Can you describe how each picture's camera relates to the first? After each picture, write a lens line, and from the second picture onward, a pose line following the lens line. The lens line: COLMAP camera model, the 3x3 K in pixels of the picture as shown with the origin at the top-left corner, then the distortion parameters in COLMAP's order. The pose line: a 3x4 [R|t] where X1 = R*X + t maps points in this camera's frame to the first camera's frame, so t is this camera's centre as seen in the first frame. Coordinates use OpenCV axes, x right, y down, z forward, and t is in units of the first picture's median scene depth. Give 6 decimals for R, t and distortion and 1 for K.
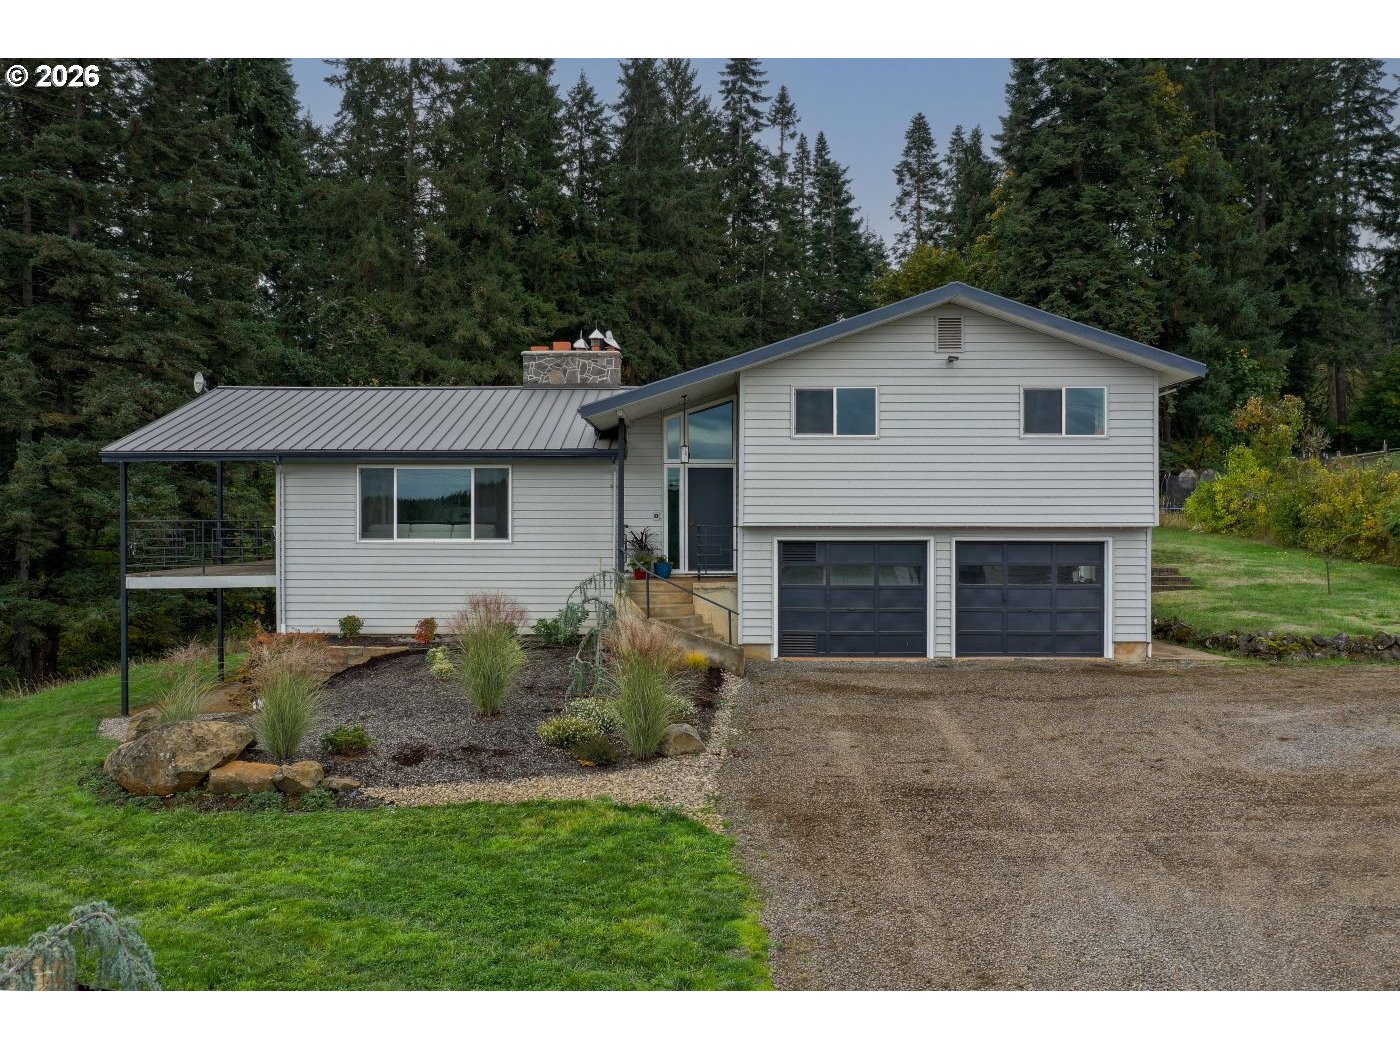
lens RADIAL K [[1155.7, 0, 700.0], [0, 1155.7, 525.0], [0, 0, 1]] dist [-0.011978, -0.002884]
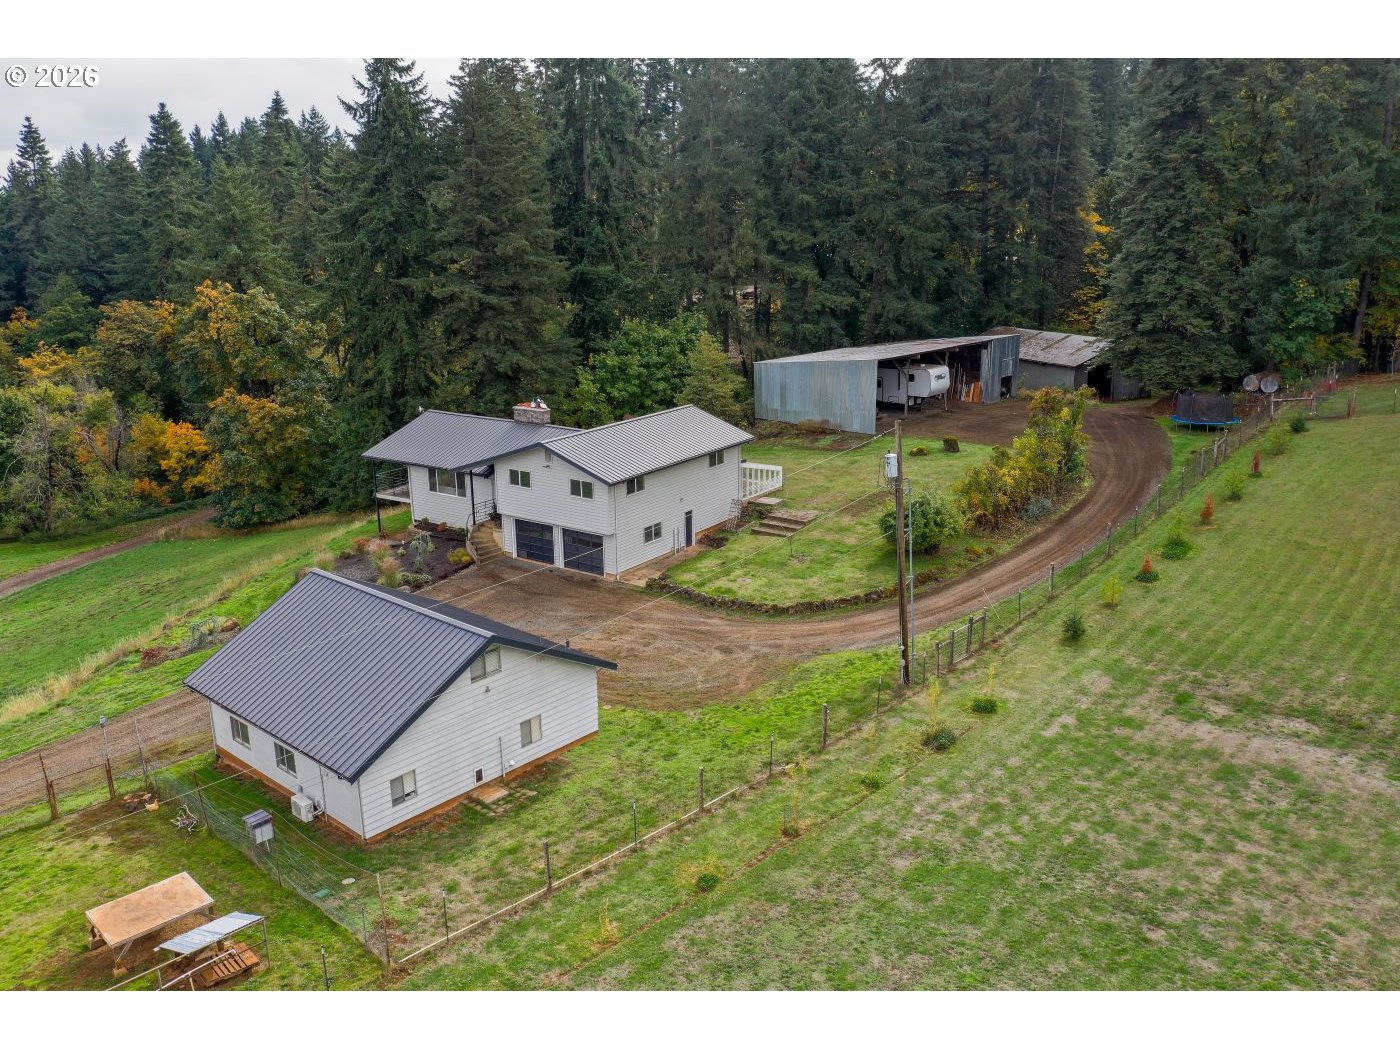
lens RADIAL K [[1098.2, 0, 700.0], [0, 1098.2, 525.0], [0, 0, 1]] dist [-0.013570, -0.003041]
pose [[0.827999, 0.143323, -0.542104, 1.760899], [0.010381, 0.962699, 0.270376, -0.639920], [0.560634, -0.229499, 0.795626, -0.818630]]
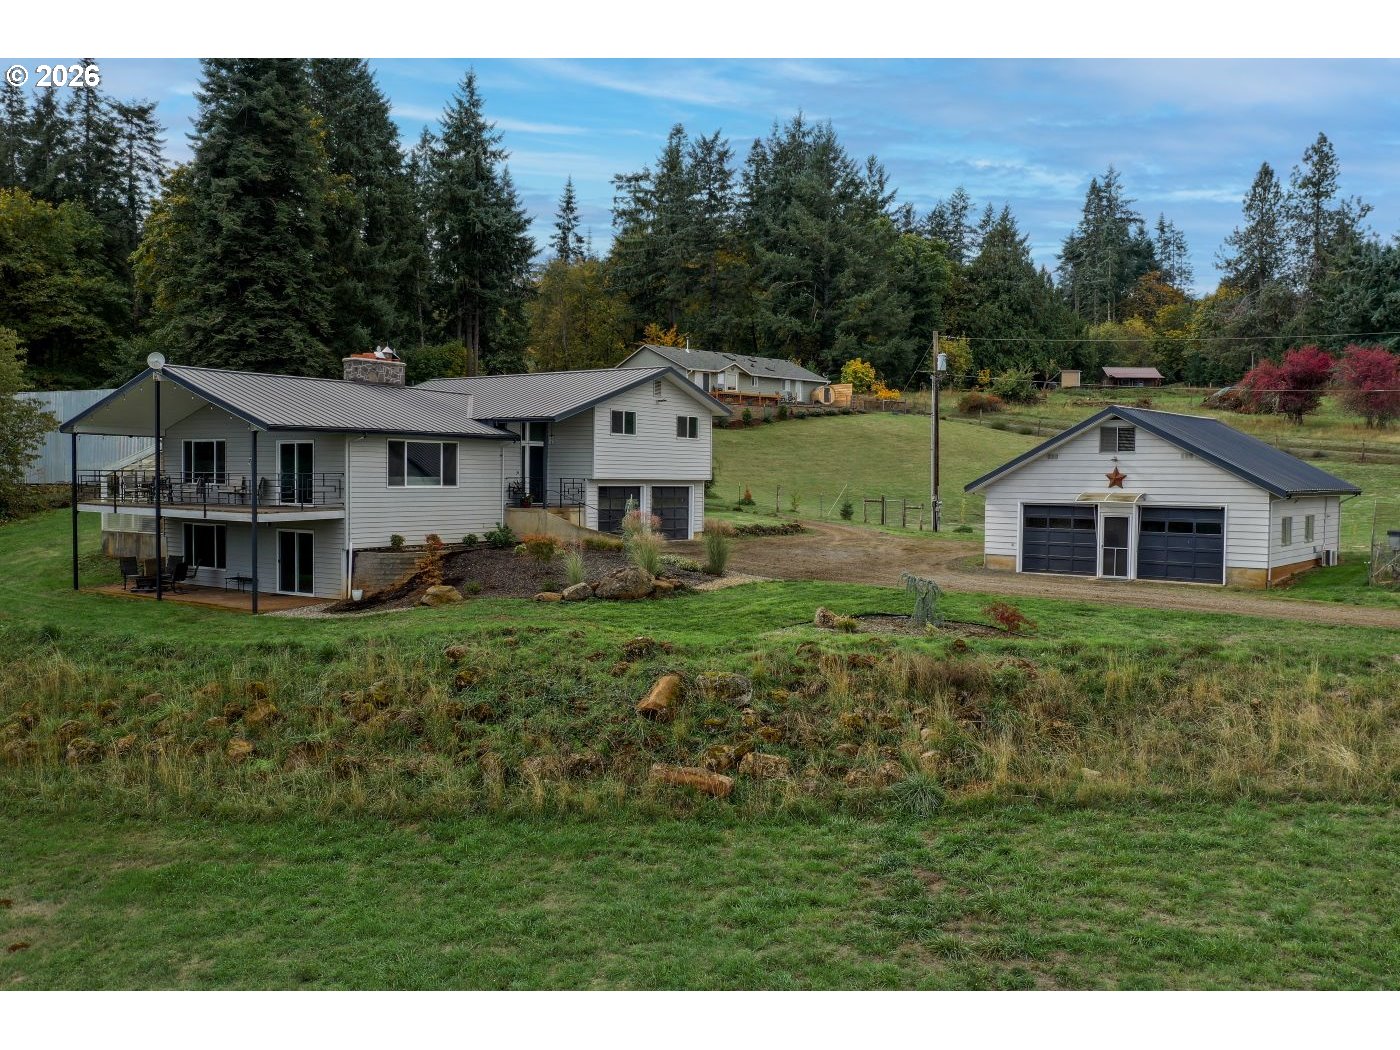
lens RADIAL K [[1155.7, 0, 700.0], [0, 1155.7, 525.0], [0, 0, 1]] dist [-0.011978, -0.002884]
pose [[0.550836, -0.029335, 0.834098, -1.365780], [-0.008824, 0.999122, 0.040966, -0.002855], [-0.834567, -0.029926, 0.550093, -0.211884]]
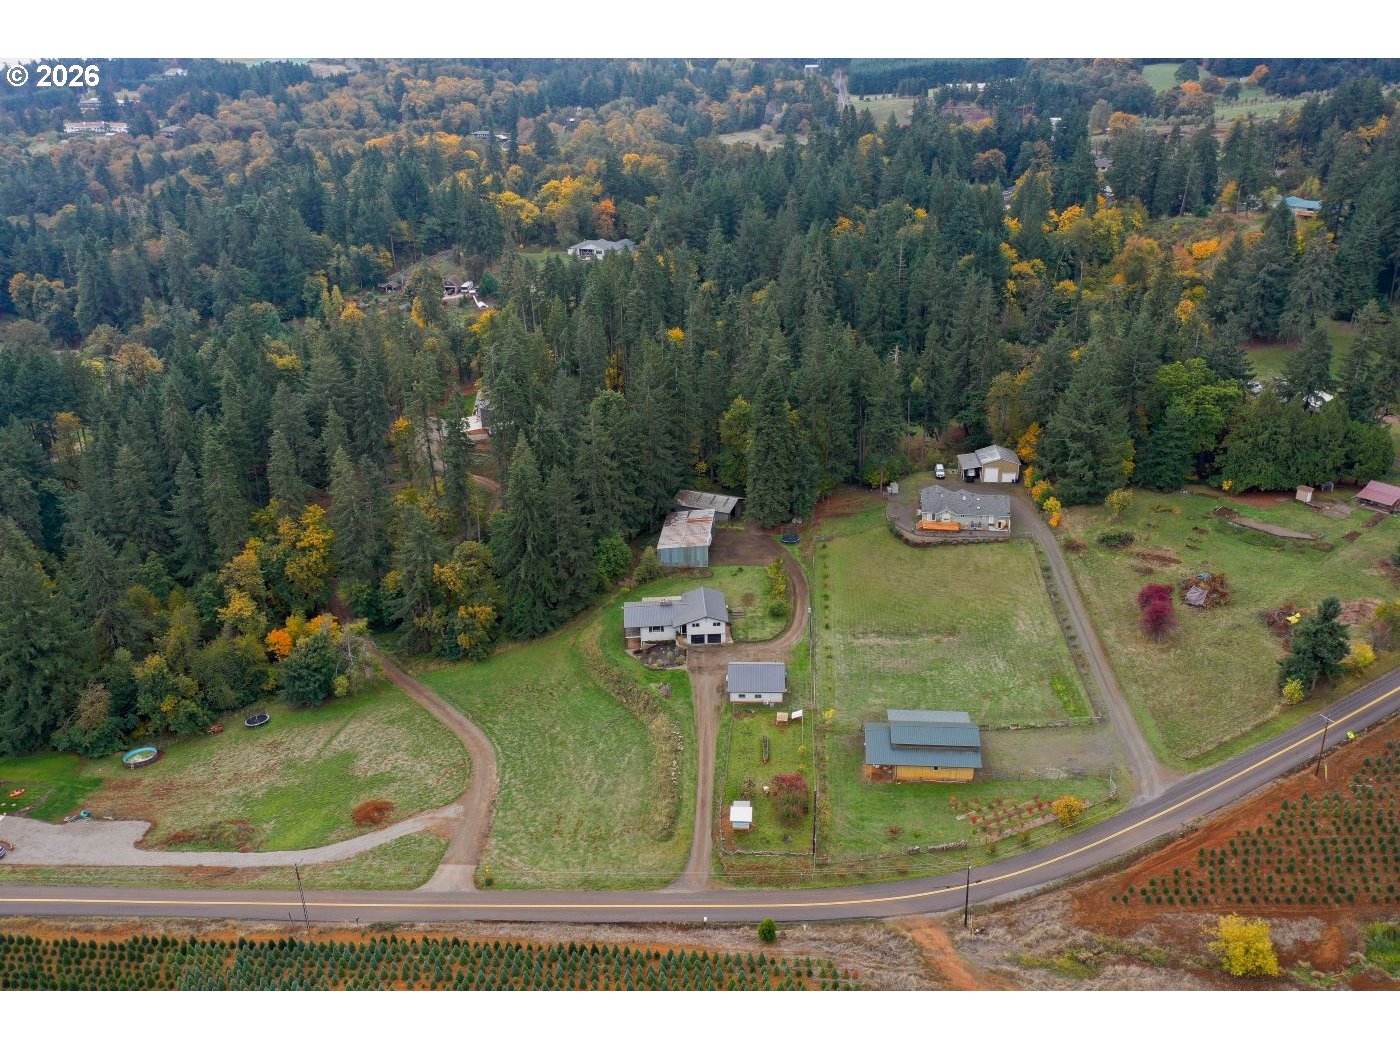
lens RADIAL K [[1098.2, 0, 700.0], [0, 1098.2, 525.0], [0, 0, 1]] dist [-0.013570, -0.003041]
pose [[0.997409, -0.045653, 0.055606, -0.341759], [0.019995, 0.918328, 0.395315, -4.593556], [-0.069112, -0.393179, 0.916861, -7.378037]]
